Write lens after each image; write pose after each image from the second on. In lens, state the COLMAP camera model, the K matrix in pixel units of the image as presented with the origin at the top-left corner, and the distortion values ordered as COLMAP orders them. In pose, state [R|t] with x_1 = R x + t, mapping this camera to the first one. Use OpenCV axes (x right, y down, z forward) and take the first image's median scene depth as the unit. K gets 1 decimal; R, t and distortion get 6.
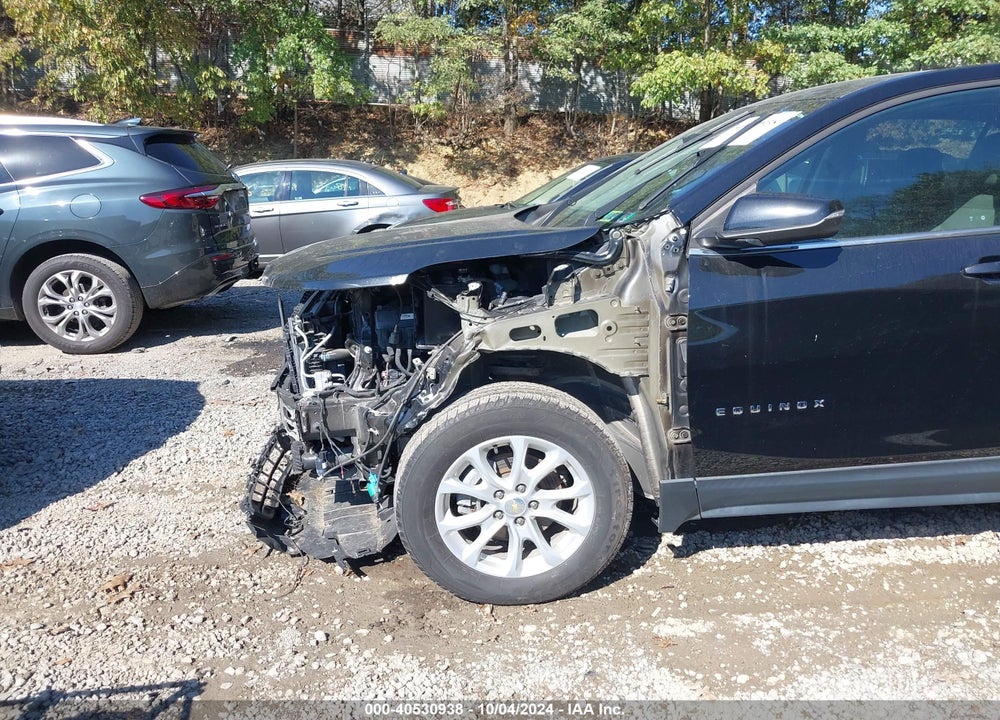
lens RADIAL K [[814.6, 0, 486.7], [0, 814.6, 362.2], [0, 0, 1]] dist [0.018765, -0.028279]
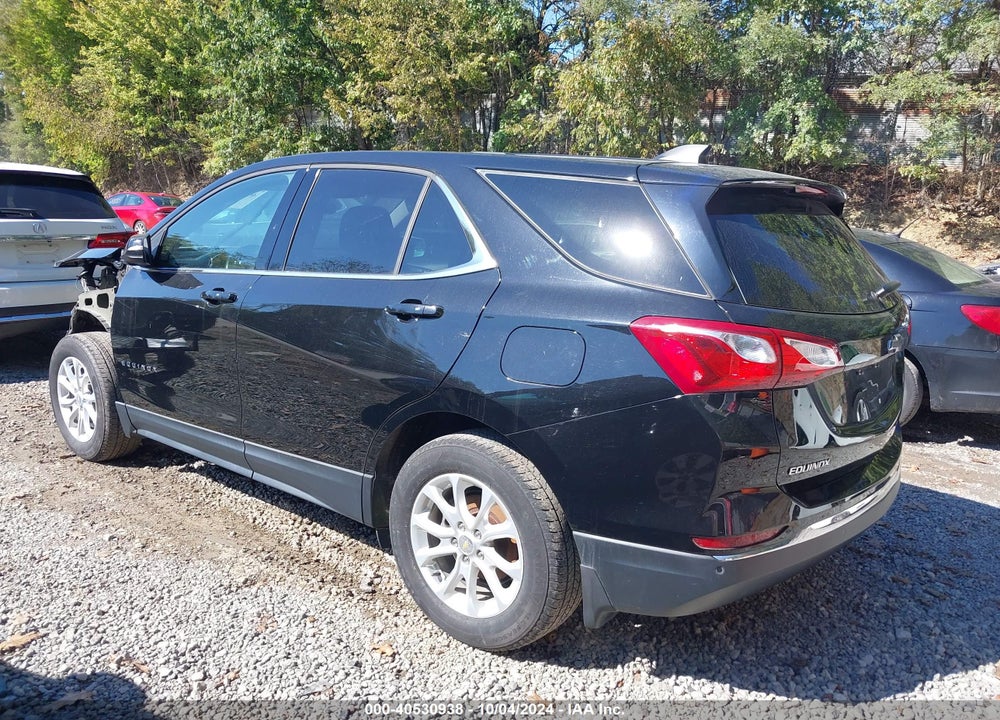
lens RADIAL K [[814.6, 0, 498.7], [0, 814.6, 364.5], [0, 0, 1]] dist [0.018765, -0.028279]
pose [[0.721643, 0.170476, -0.670946, 1.707109], [-0.212310, 0.977000, 0.019886, -0.114801], [0.658905, 0.128098, 0.741239, 0.252424]]
